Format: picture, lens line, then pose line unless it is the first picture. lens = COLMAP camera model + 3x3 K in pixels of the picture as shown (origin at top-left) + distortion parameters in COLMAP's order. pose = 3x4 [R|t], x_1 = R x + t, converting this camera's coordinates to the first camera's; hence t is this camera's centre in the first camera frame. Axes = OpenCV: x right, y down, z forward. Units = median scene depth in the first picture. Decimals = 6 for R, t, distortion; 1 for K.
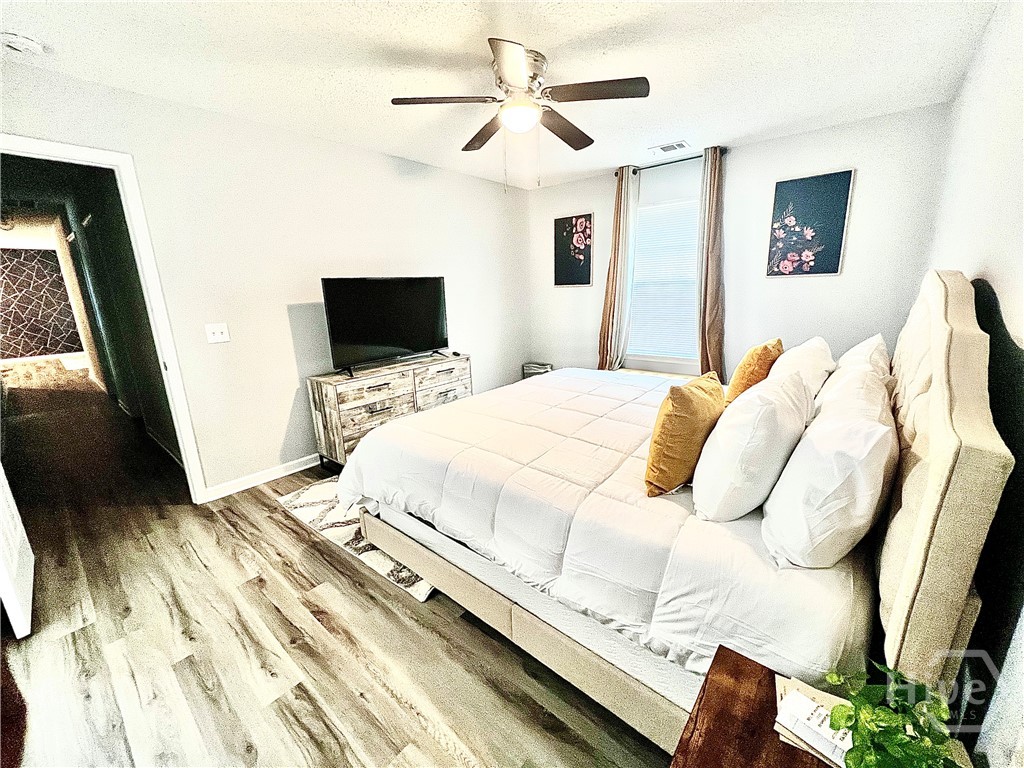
lens RADIAL K [[412.7, 0, 511.5], [0, 412.7, 386.7], [0, 0, 1]] dist [-0.001452, 0.000610]
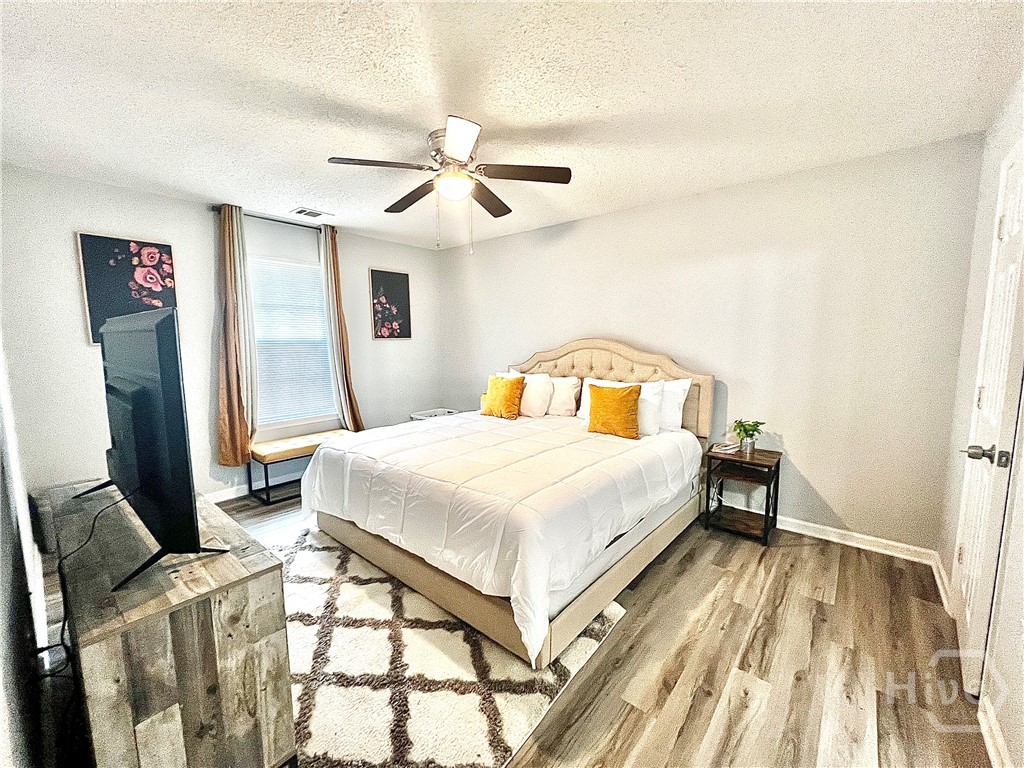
lens RADIAL K [[412.7, 0, 513.2], [0, 412.7, 386.1], [0, 0, 1]] dist [-0.001452, 0.000610]
pose [[0.000803, -0.085417, 0.996345, -0.710239], [0.241045, 0.966984, 0.082705, -0.133625], [-0.970514, 0.240097, 0.021366, 0.621125]]
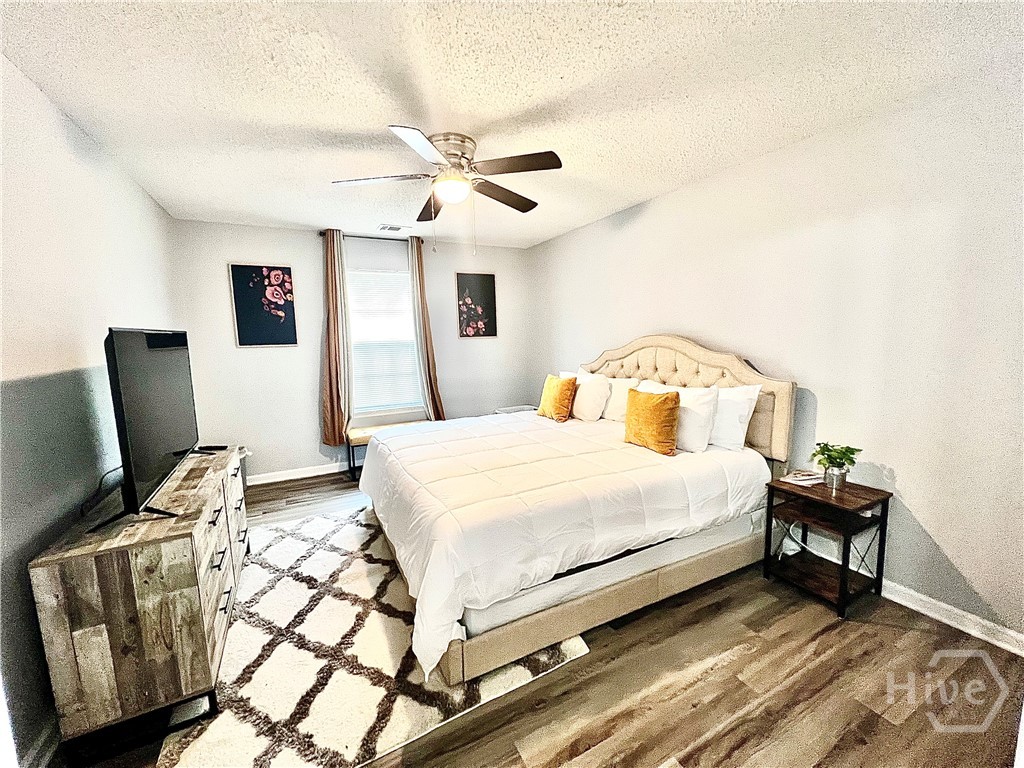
lens RADIAL K [[412.7, 0, 513.3], [0, 412.7, 385.9], [0, 0, 1]] dist [-0.001452, 0.000610]
pose [[0.380650, -0.093757, 0.919954, -0.626507], [0.229781, 0.973234, 0.004110, -0.079536], [-0.895716, 0.209824, 0.392004, 0.353116]]
